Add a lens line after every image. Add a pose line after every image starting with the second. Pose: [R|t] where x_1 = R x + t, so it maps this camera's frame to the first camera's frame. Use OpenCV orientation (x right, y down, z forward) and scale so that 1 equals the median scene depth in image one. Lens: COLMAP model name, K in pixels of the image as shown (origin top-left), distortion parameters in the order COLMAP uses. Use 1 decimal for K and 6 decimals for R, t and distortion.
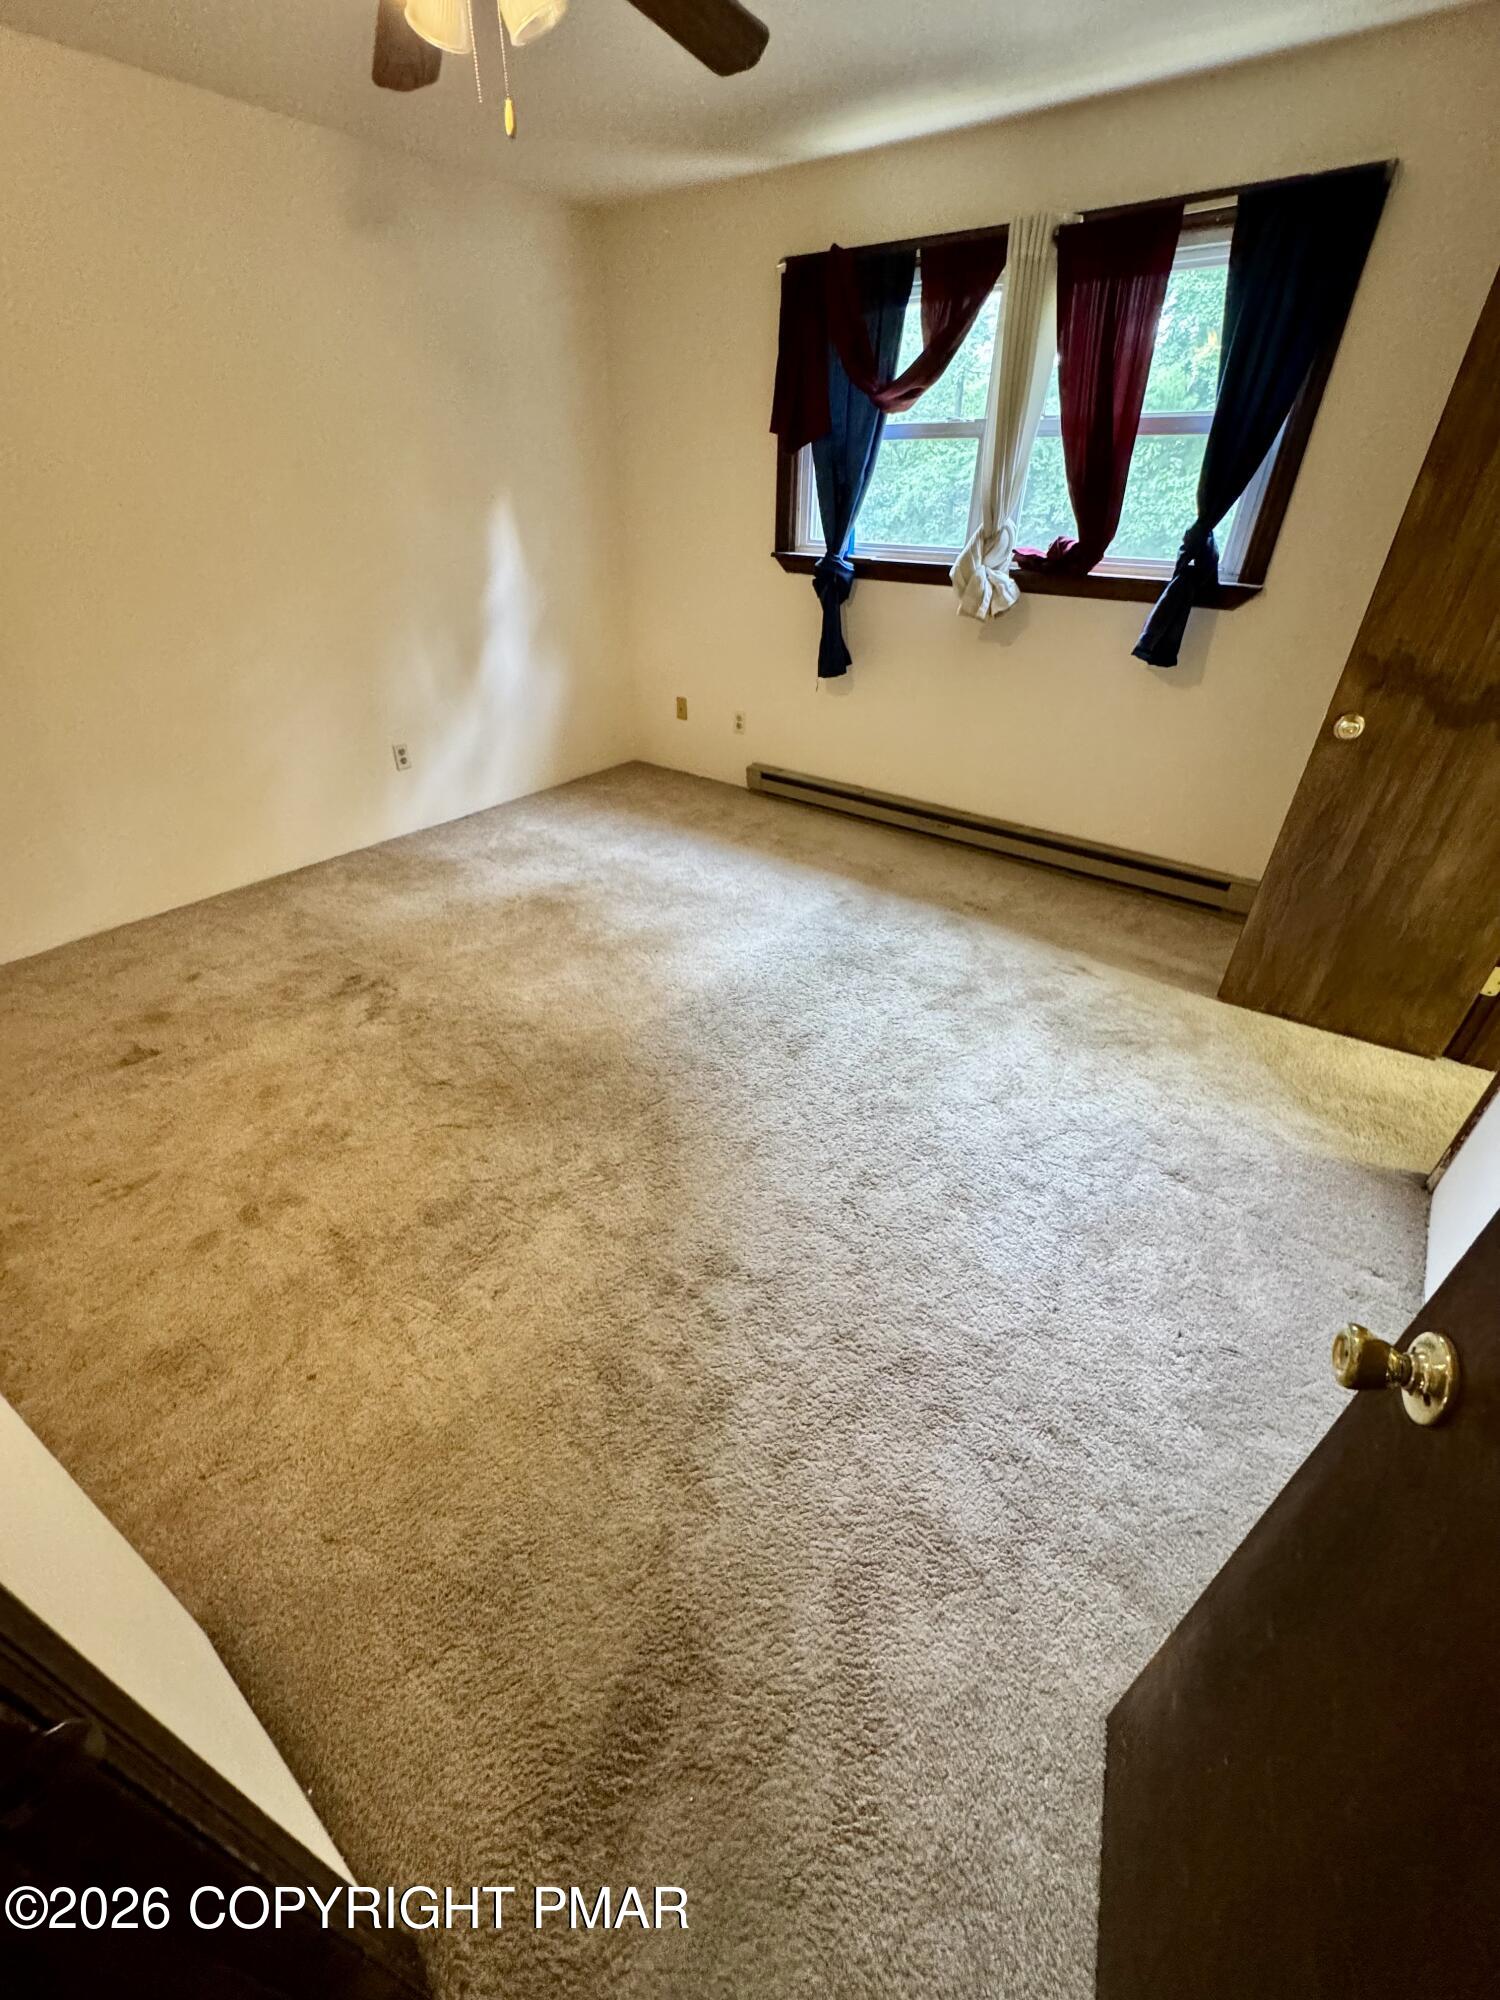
lens RADIAL K [[800.3, 0, 750.5], [0, 800.3, 996.3], [0, 0, 1]] dist [-0.000232, 0.000410]
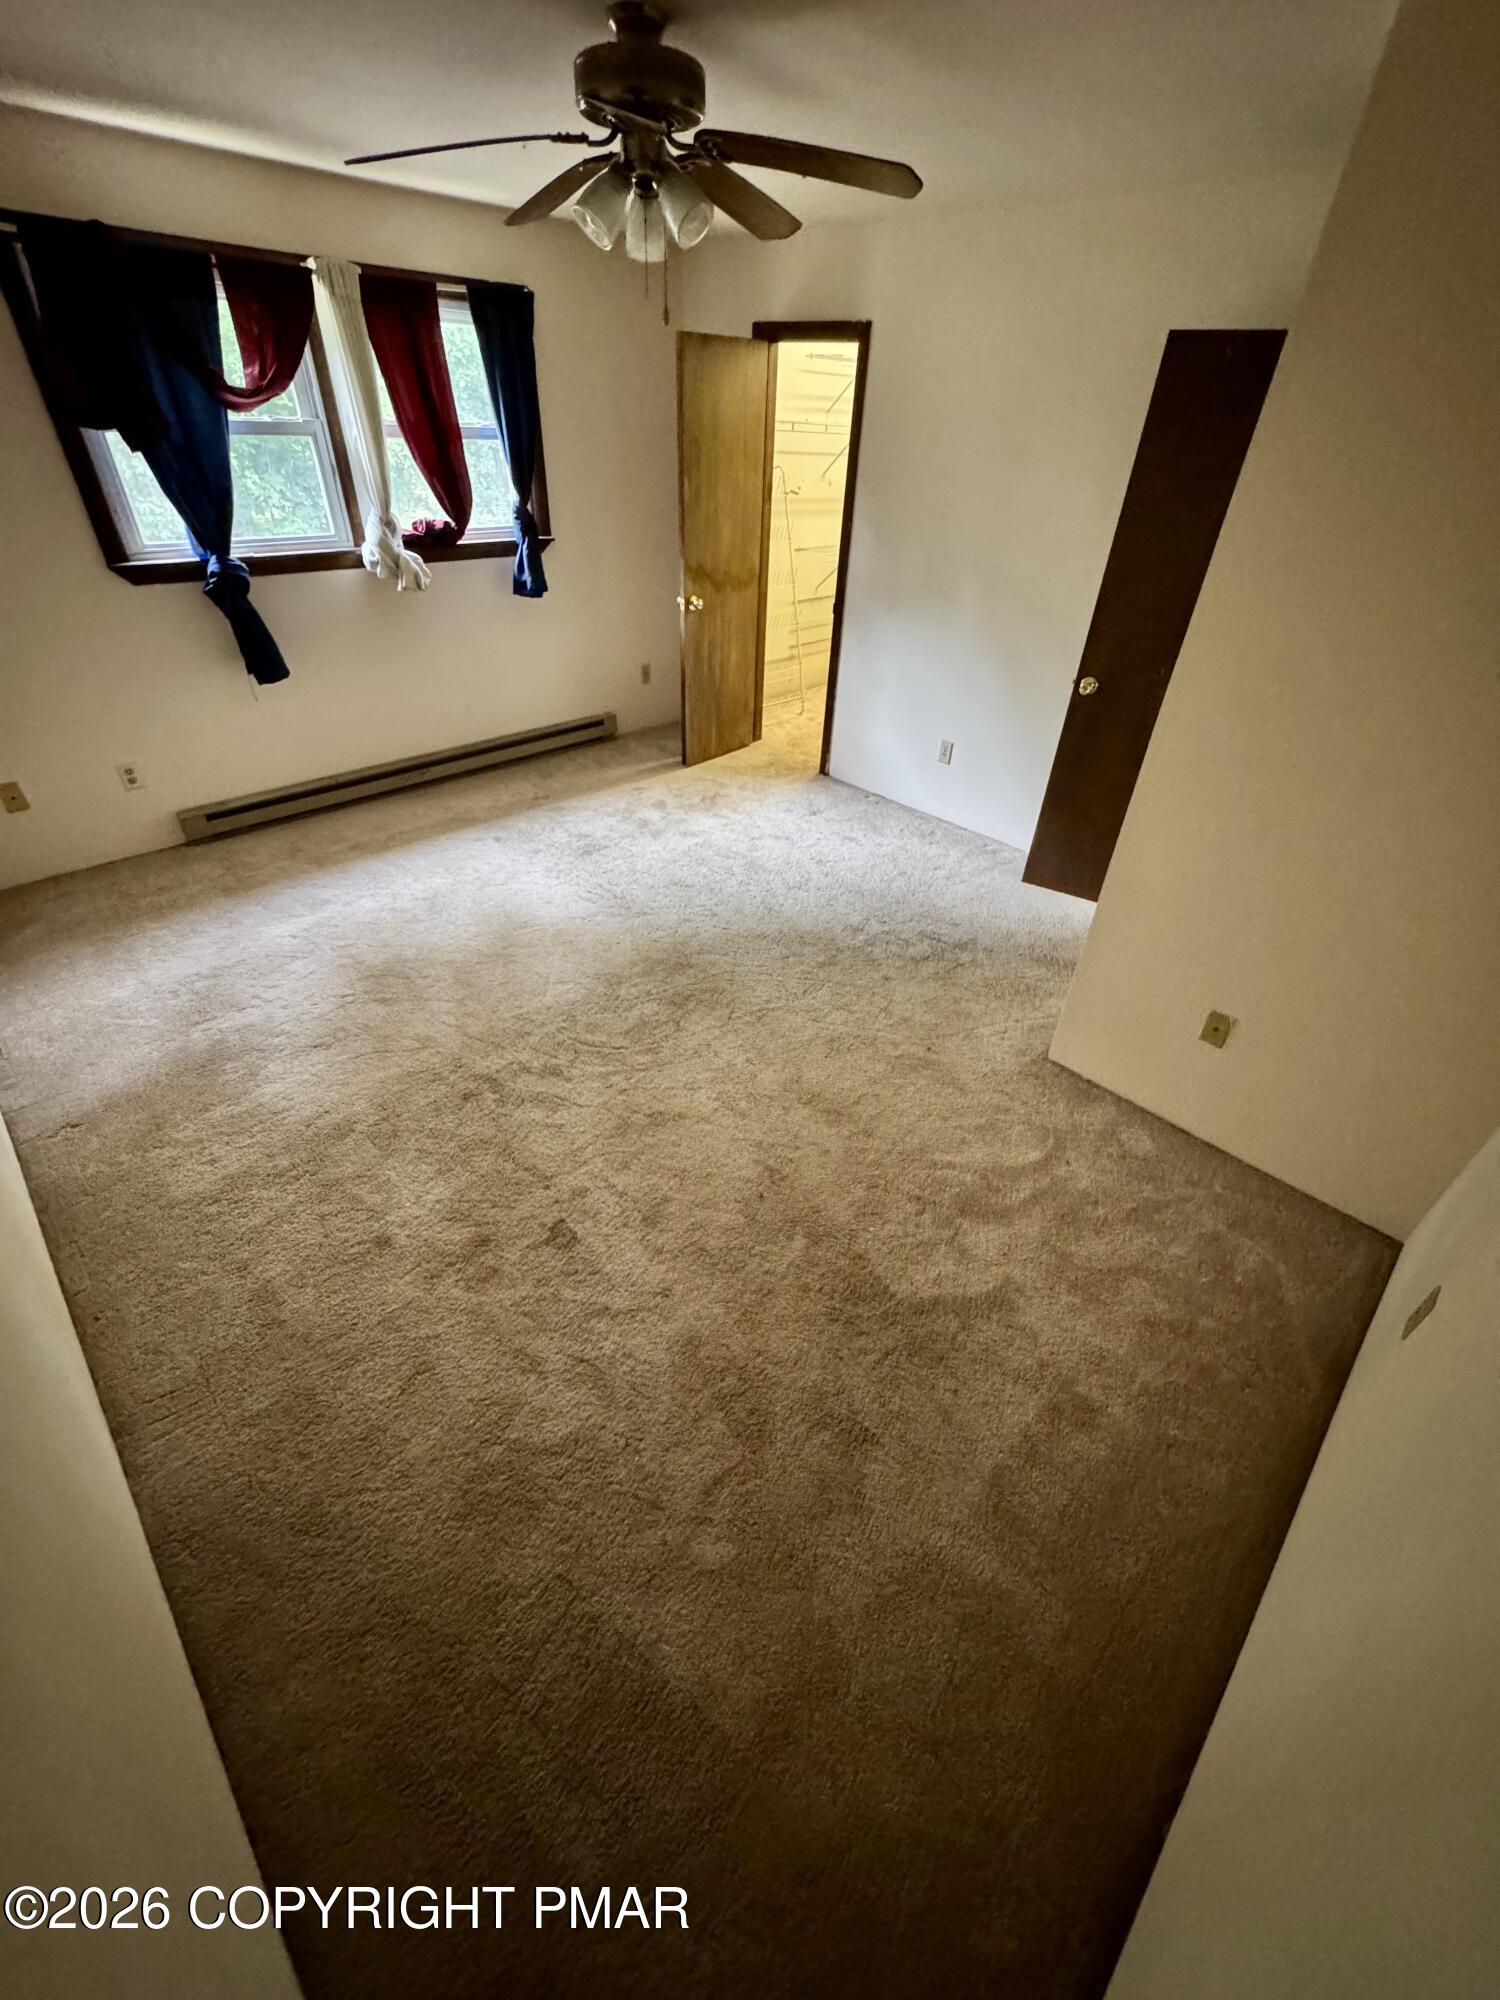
lens RADIAL K [[800.3, 0, 750.5], [0, 800.3, 996.3], [0, 0, 1]] dist [-0.000232, 0.000410]
pose [[0.131213, -0.586676, 0.799121, -0.981496], [0.505485, 0.733023, 0.455151, -0.314867], [-0.852800, 0.344222, 0.392738, 0.297892]]
